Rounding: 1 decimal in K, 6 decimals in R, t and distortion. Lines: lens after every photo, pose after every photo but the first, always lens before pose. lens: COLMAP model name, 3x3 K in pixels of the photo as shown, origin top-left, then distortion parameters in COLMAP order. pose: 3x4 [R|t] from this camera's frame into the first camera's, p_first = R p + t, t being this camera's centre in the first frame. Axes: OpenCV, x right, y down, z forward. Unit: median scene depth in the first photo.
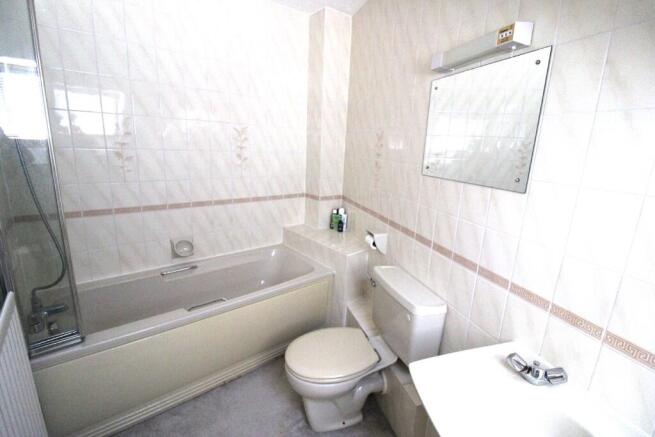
lens RADIAL K [[307.0, 0, 327.5], [0, 307.0, 218.5], [0, 0, 1]] dist [0.000853, -0.009063]
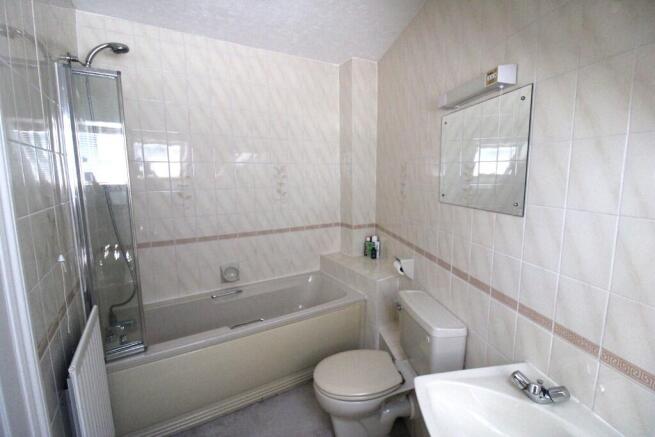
lens RADIAL K [[307.0, 0, 327.5], [0, 307.0, 218.5], [0, 0, 1]] dist [0.000853, -0.009063]
pose [[0.986750, -0.029098, -0.159621, 0.084334], [0.013529, 0.995117, -0.097769, 0.011066], [0.161686, 0.094314, 0.982325, -0.087350]]
